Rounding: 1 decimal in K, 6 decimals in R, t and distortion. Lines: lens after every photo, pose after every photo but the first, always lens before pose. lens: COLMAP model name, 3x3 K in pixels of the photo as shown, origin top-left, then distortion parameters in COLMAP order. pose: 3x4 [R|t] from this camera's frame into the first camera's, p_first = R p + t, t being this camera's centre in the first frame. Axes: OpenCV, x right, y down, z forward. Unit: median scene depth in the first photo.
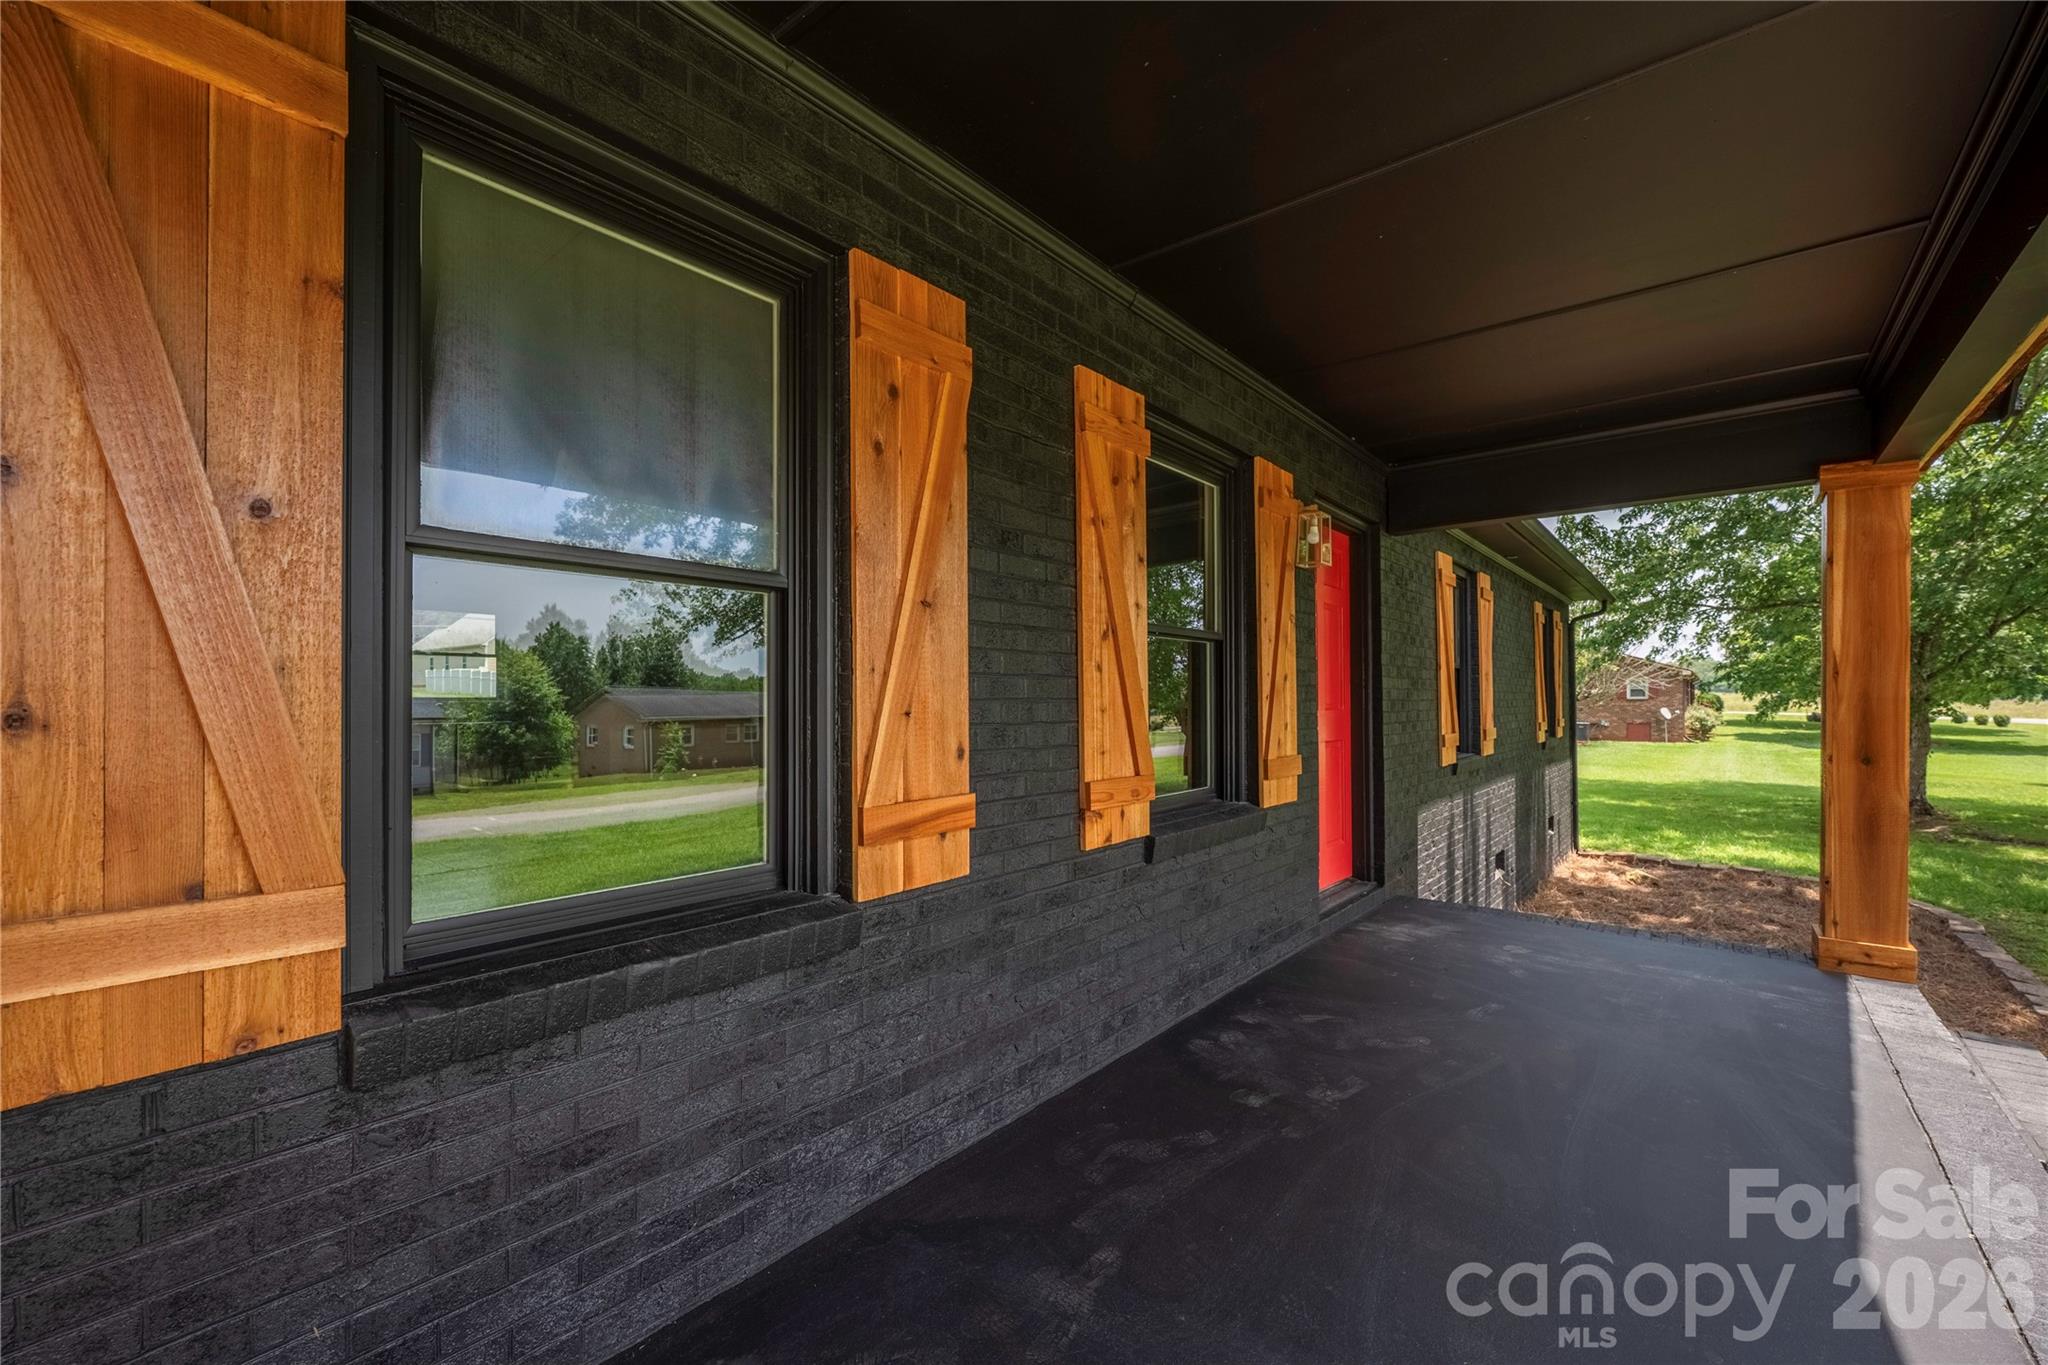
lens RADIAL K [[849.8, 0, 1042.3], [0, 849.8, 691.1], [0, 0, 1]] dist [-0.000514, -0.000006]
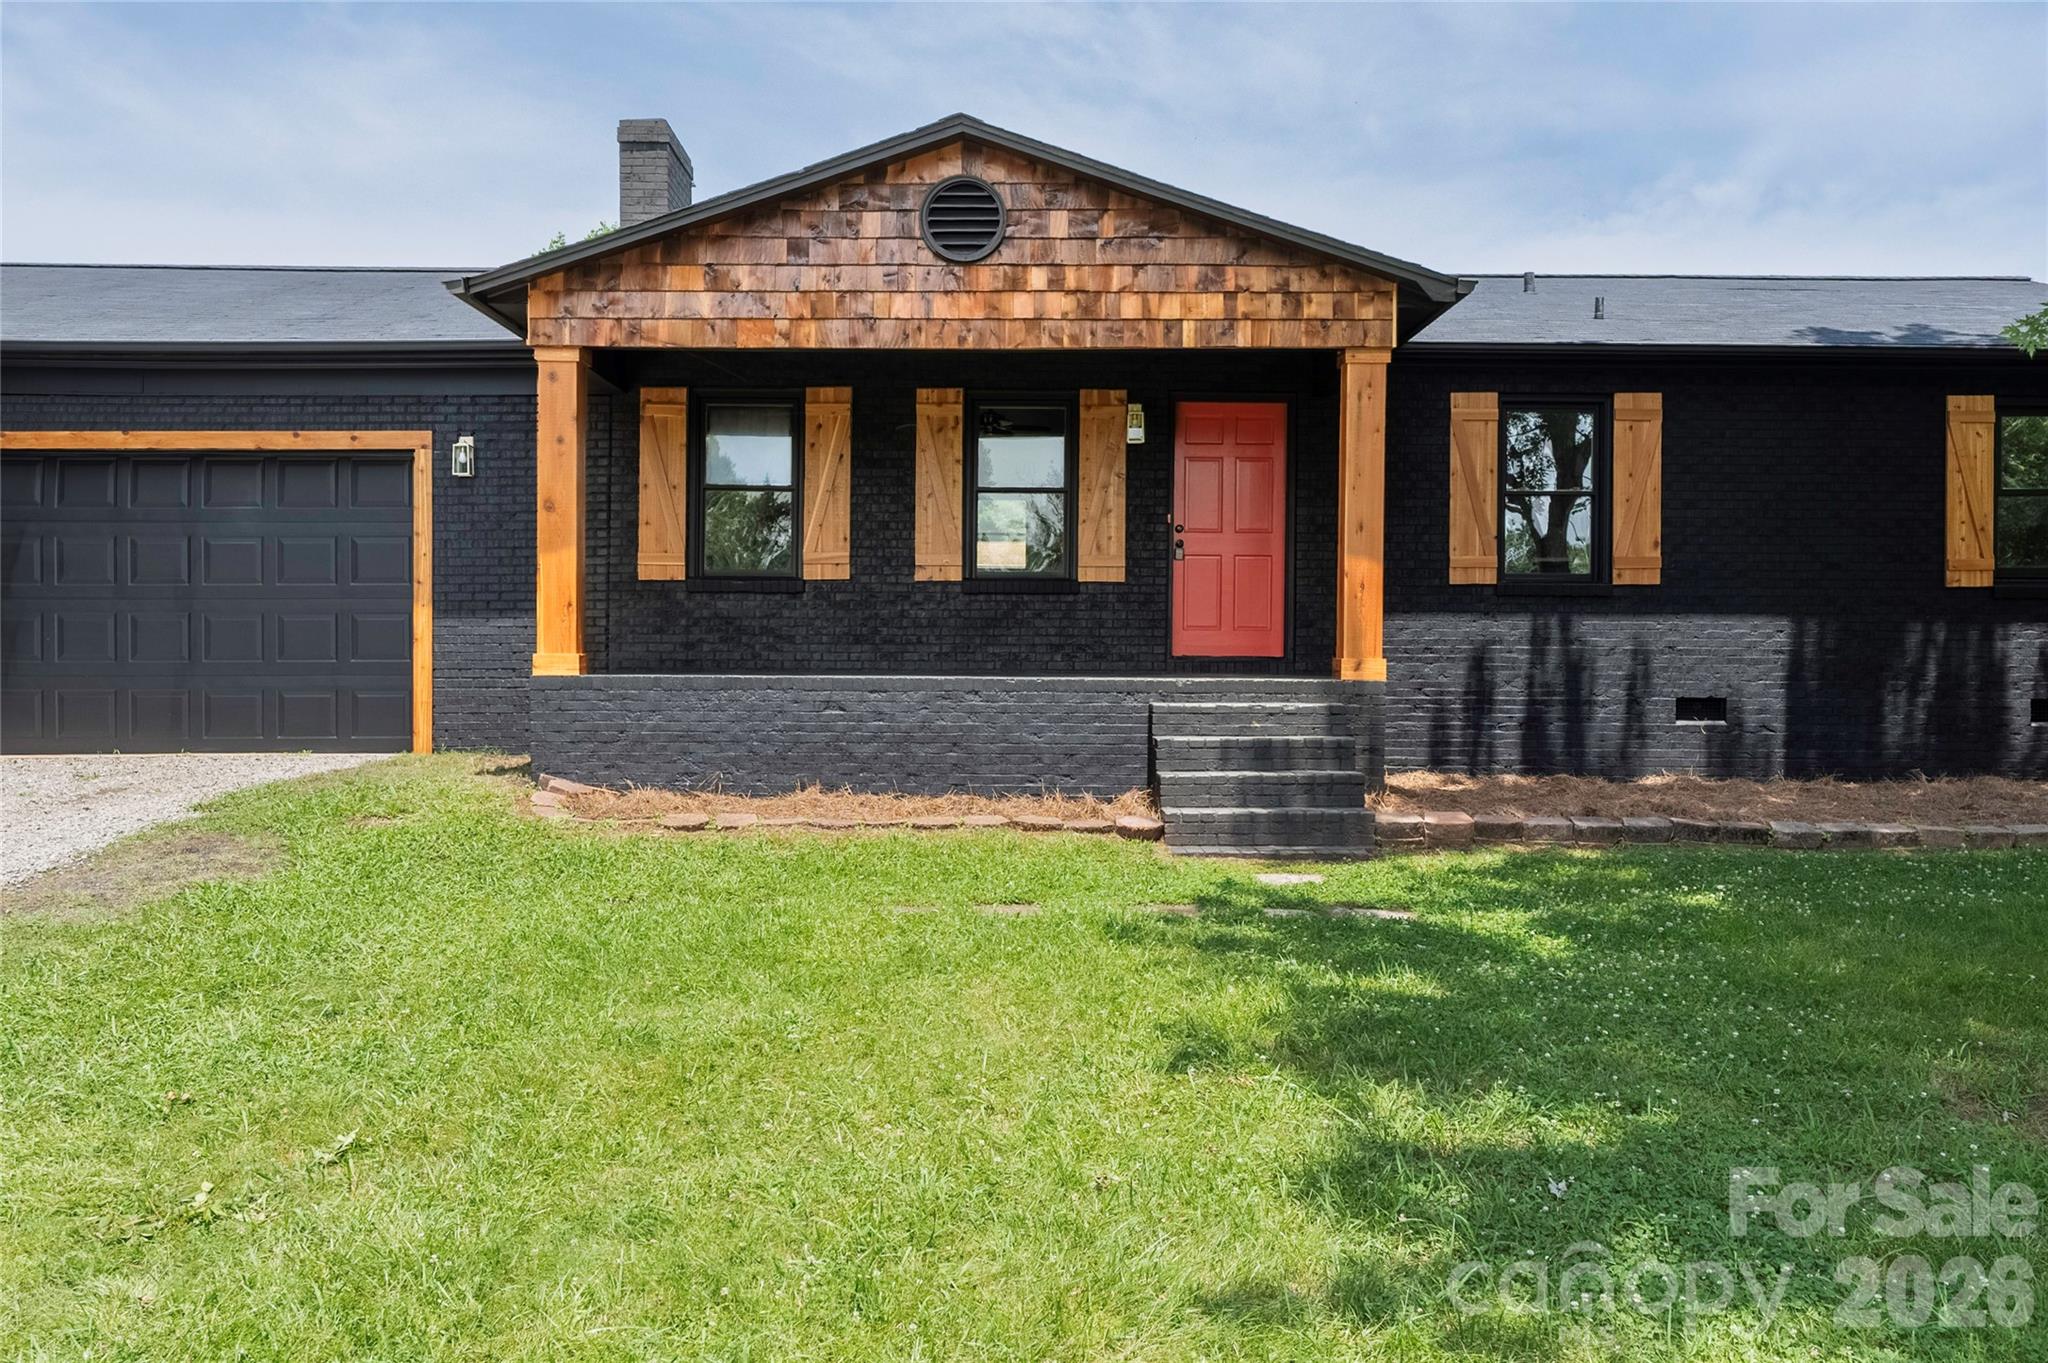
lens RADIAL K [[1755.0, 0, 990.4], [0, 1755.0, 684.4], [0, 0, 1]] dist [-0.003485, 0.006336]
pose [[0.633131, 0.015986, -0.773880, 4.240247], [0.001039, 0.999768, 0.021501, 0.383738], [0.774044, -0.014417, 0.632968, -2.148774]]
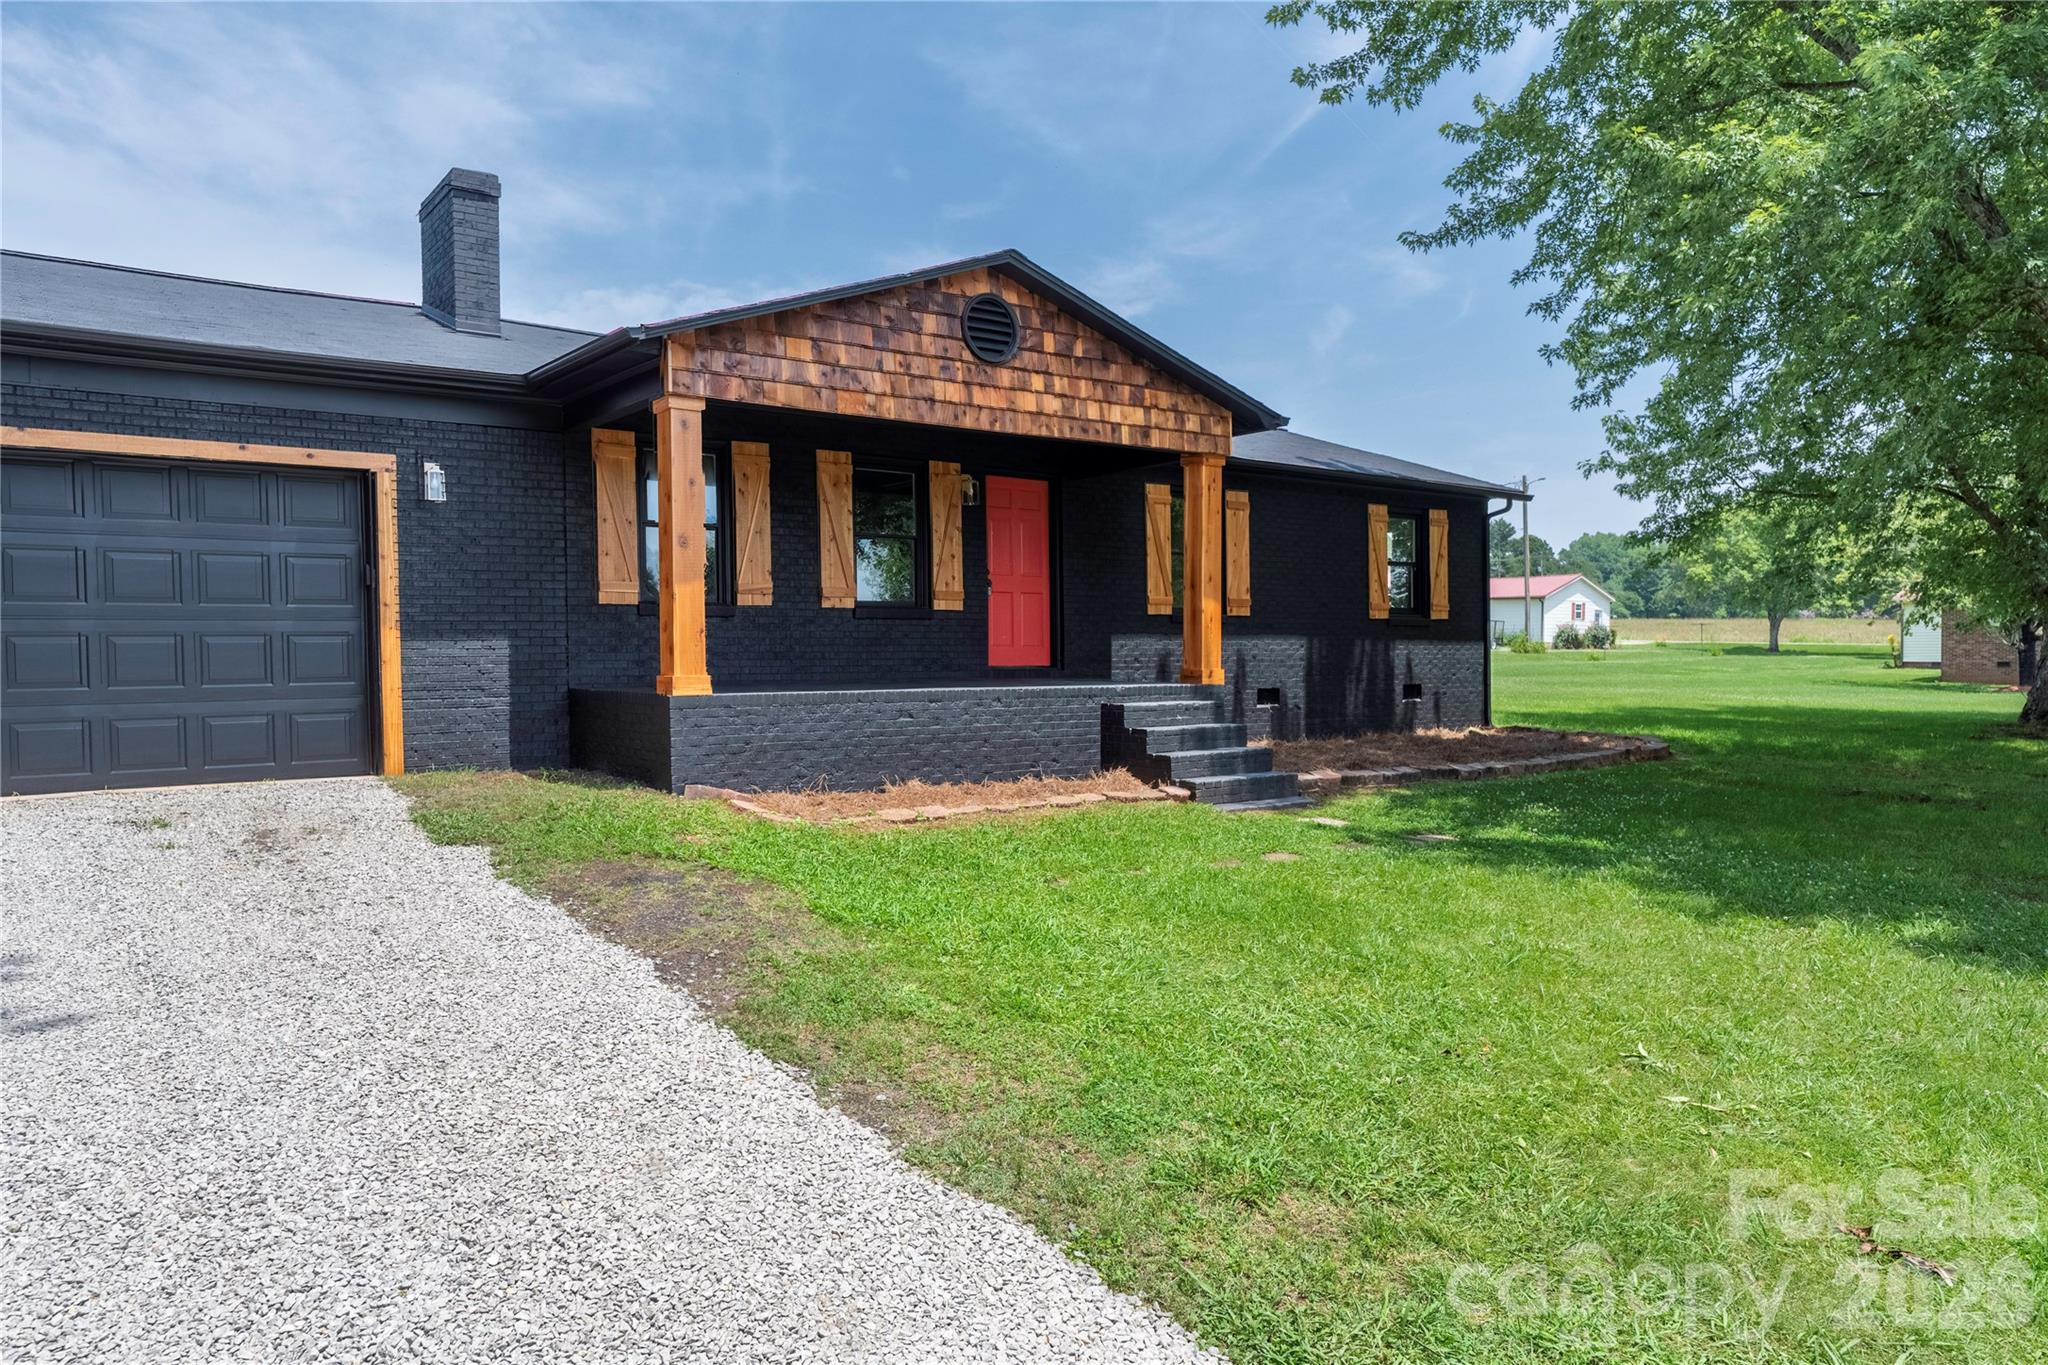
lens RADIAL K [[1347.9, 0, 1024.0], [0, 1347.9, 682.5], [0, 0, 1]] dist [-0.000484, -0.000198]
pose [[0.967304, 0.005551, -0.253558, 2.007944], [0.002798, 0.999466, 0.032553, 0.301997], [0.253604, -0.032198, 0.966772, -3.557242]]
